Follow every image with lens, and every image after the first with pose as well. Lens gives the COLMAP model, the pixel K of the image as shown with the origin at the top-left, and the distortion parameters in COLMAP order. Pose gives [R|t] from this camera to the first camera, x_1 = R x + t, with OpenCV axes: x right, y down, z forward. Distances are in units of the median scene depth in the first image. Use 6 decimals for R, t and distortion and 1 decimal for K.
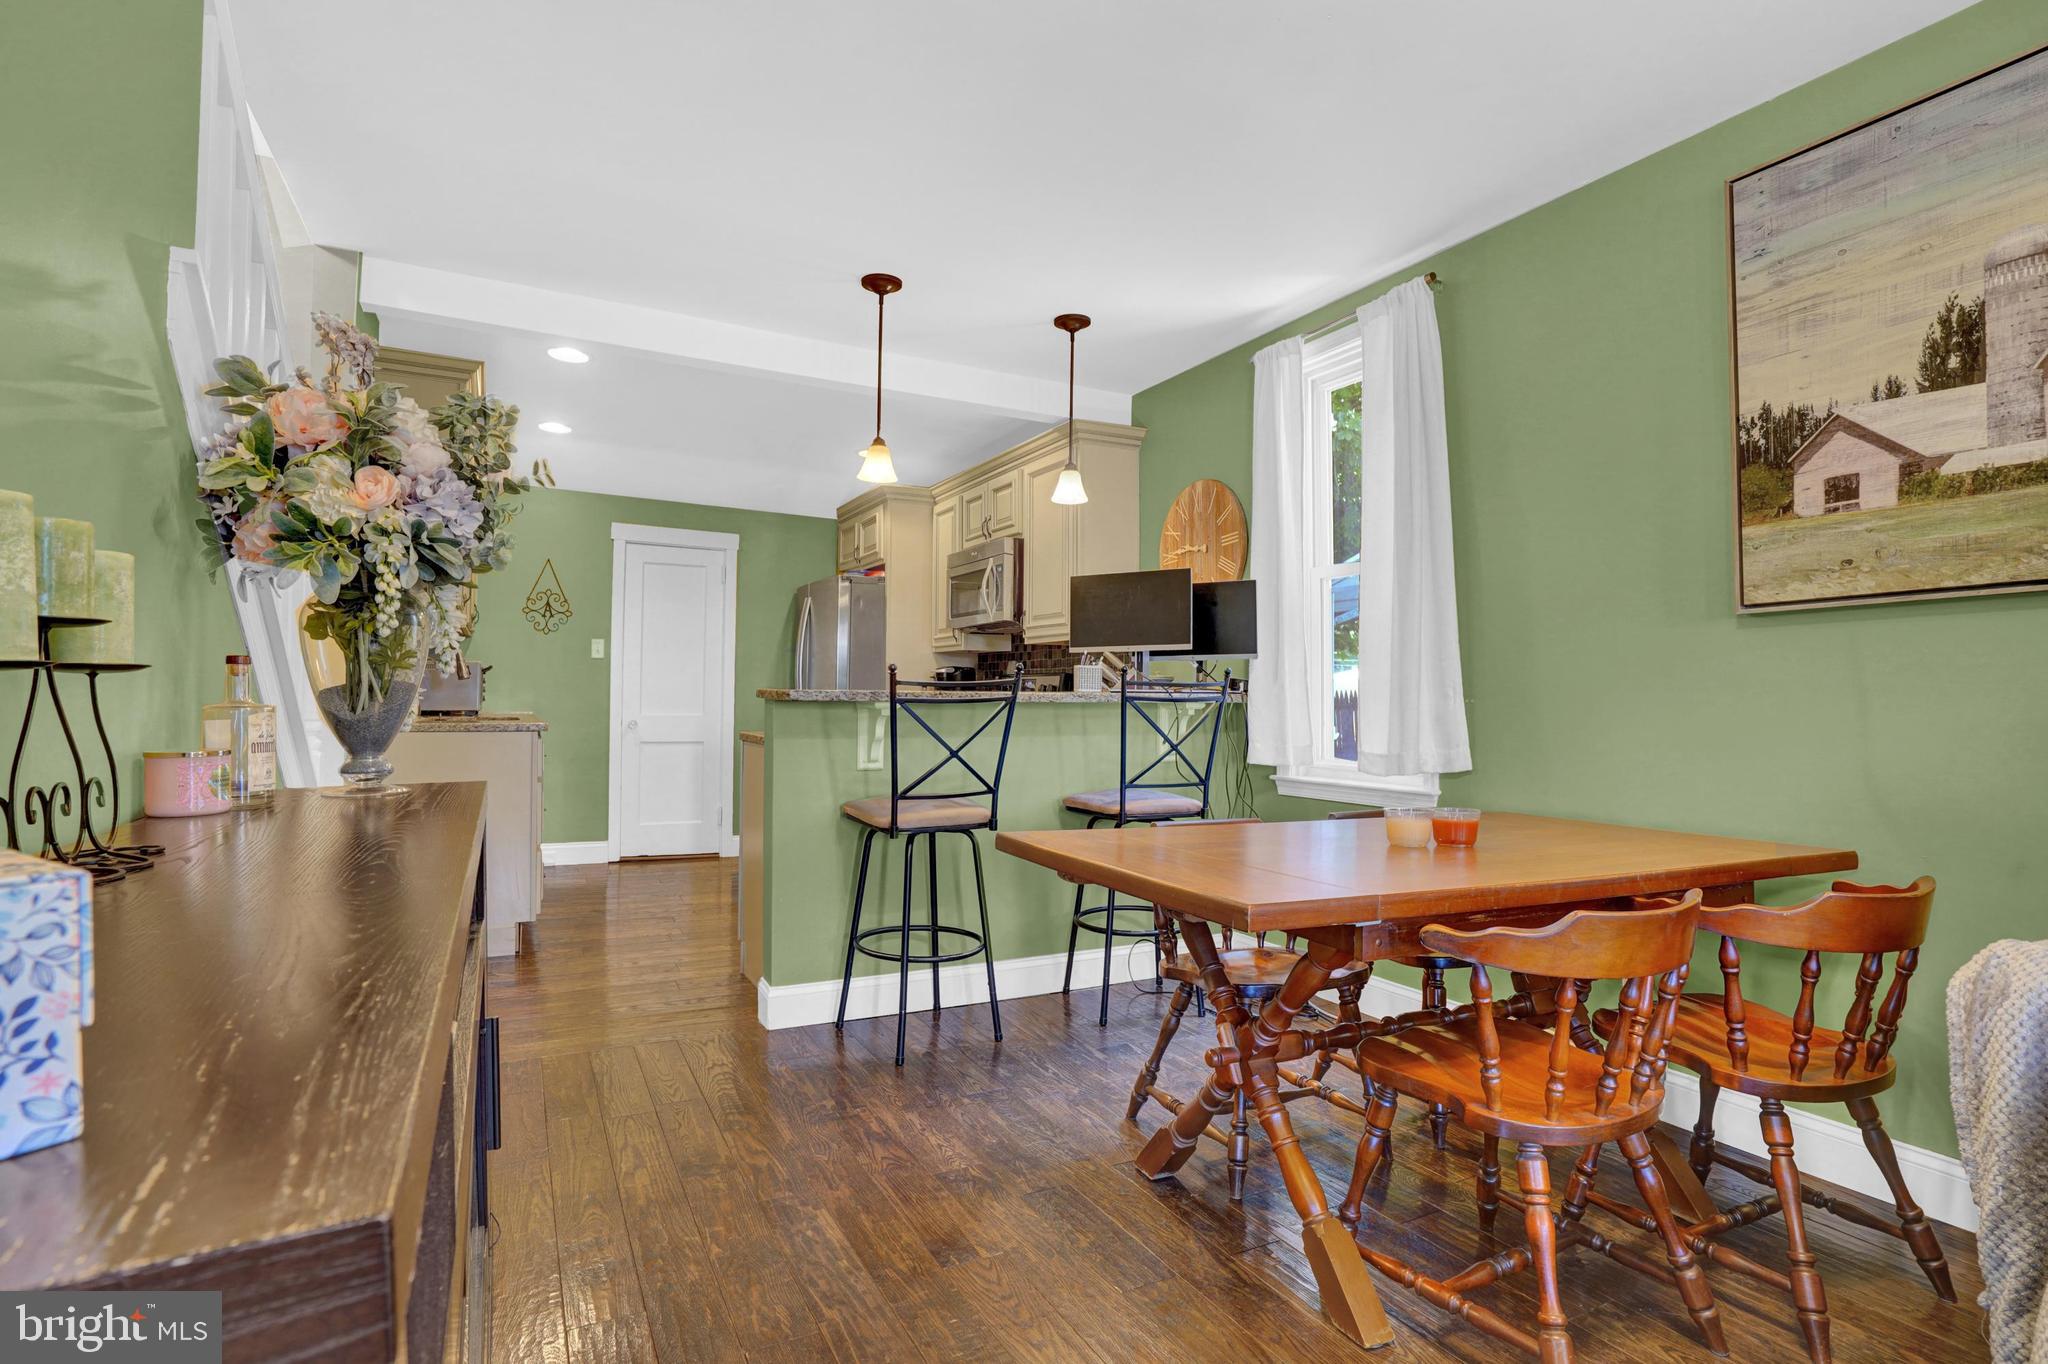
lens RADIAL K [[987.9, 0, 1014.2], [0, 987.9, 667.6], [0, 0, 1]] dist [-0.004654, 0.000232]
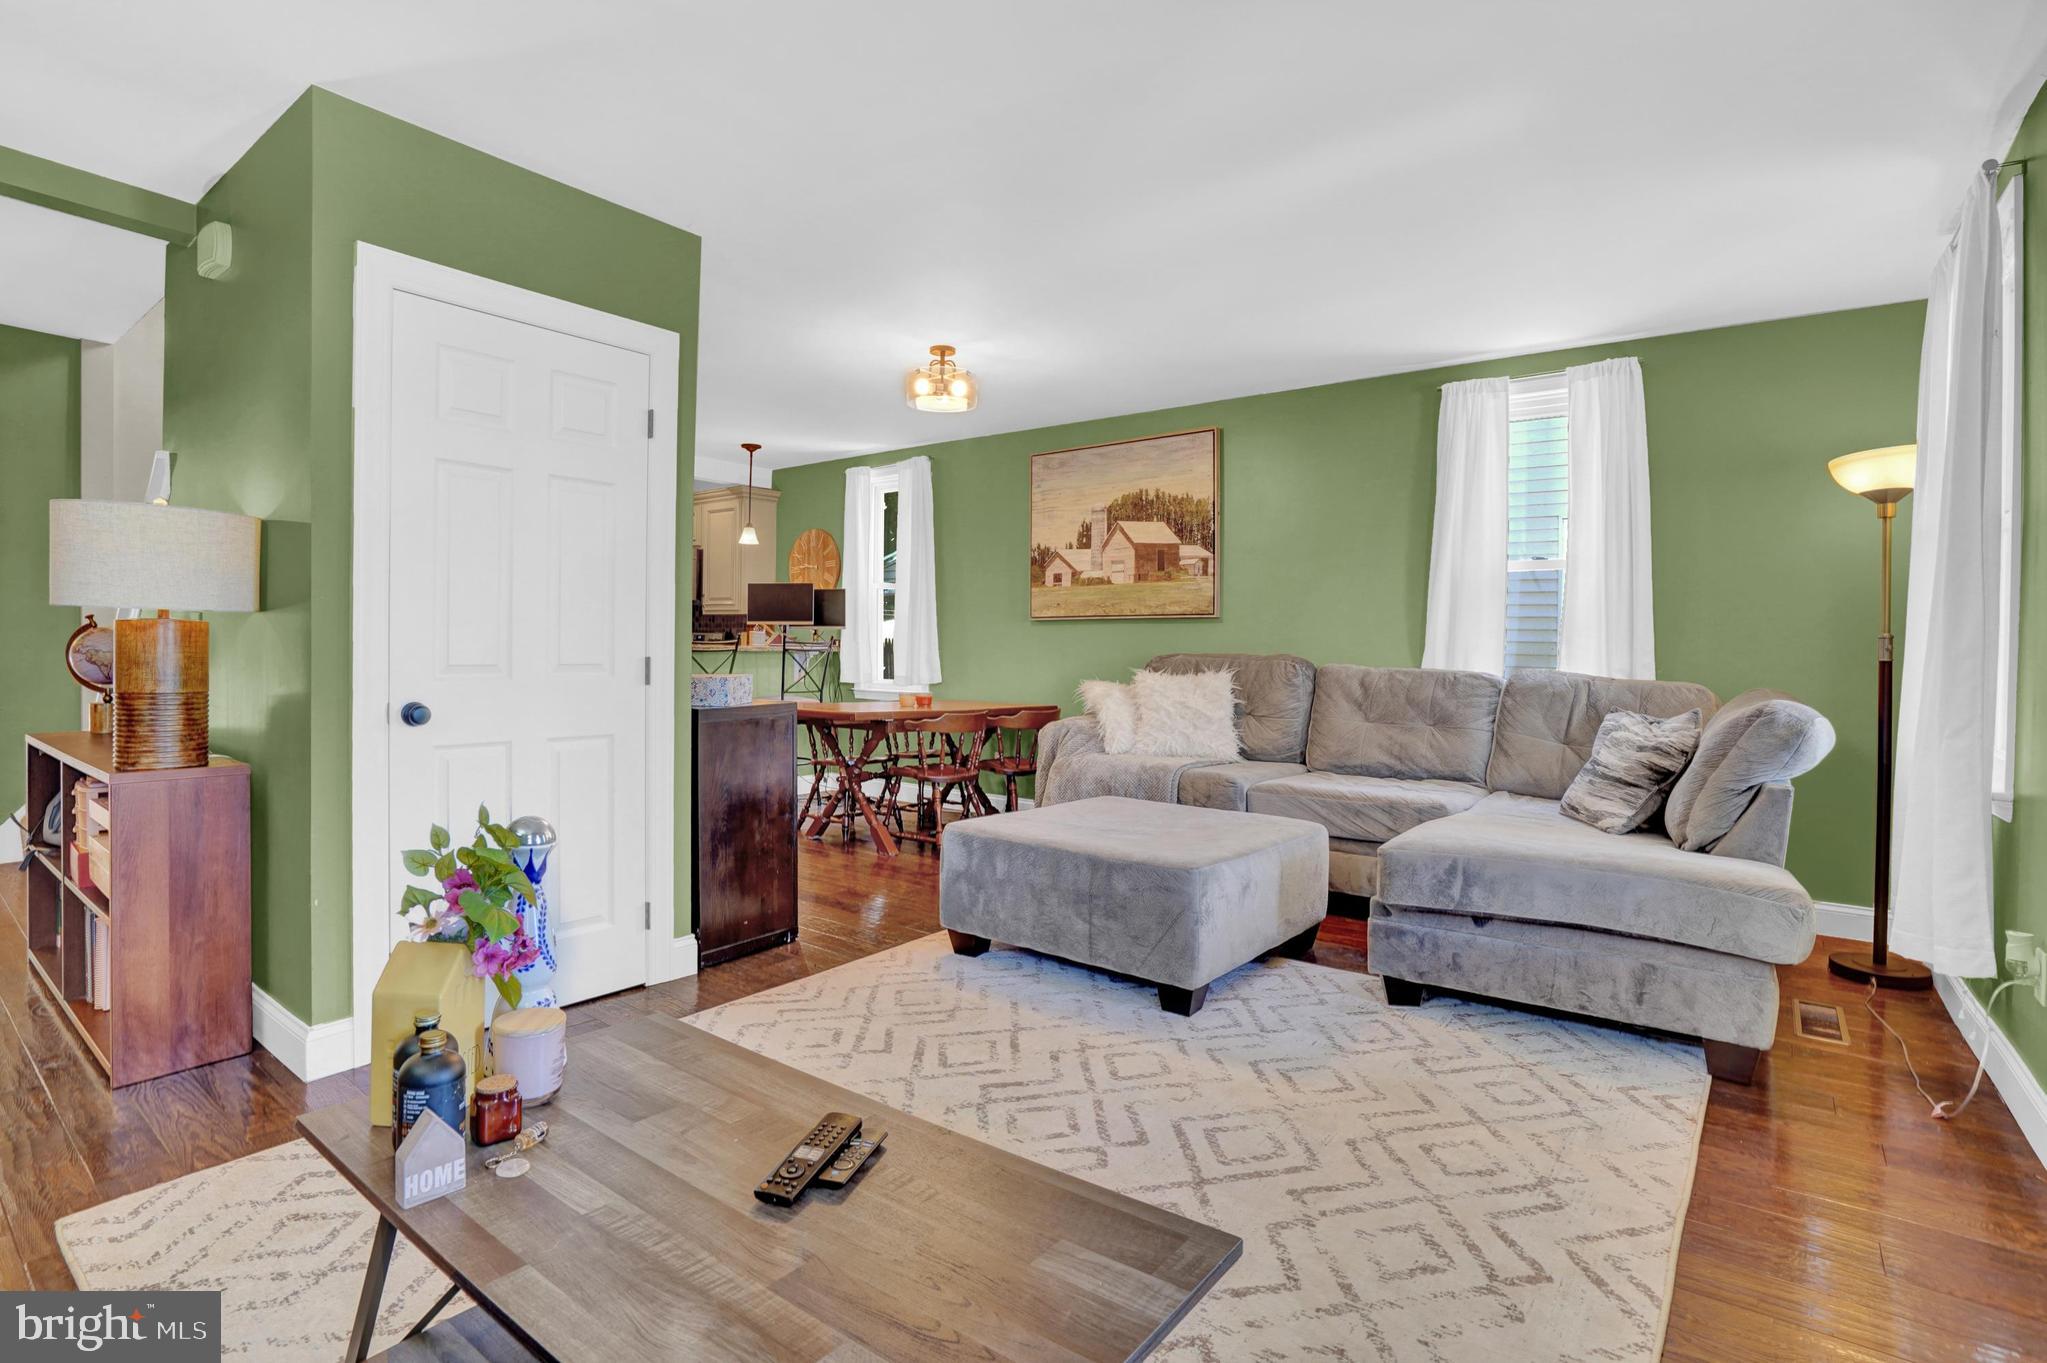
lens RADIAL K [[987.4, 0, 1021.0], [0, 987.4, 663.5], [0, 0, 1]] dist [-0.004654, 0.000232]
pose [[0.898143, 0.000224, 0.439703, -0.313502], [-0.024134, 0.998518, 0.048787, -0.046318], [-0.439040, -0.054429, 0.896817, -0.950239]]
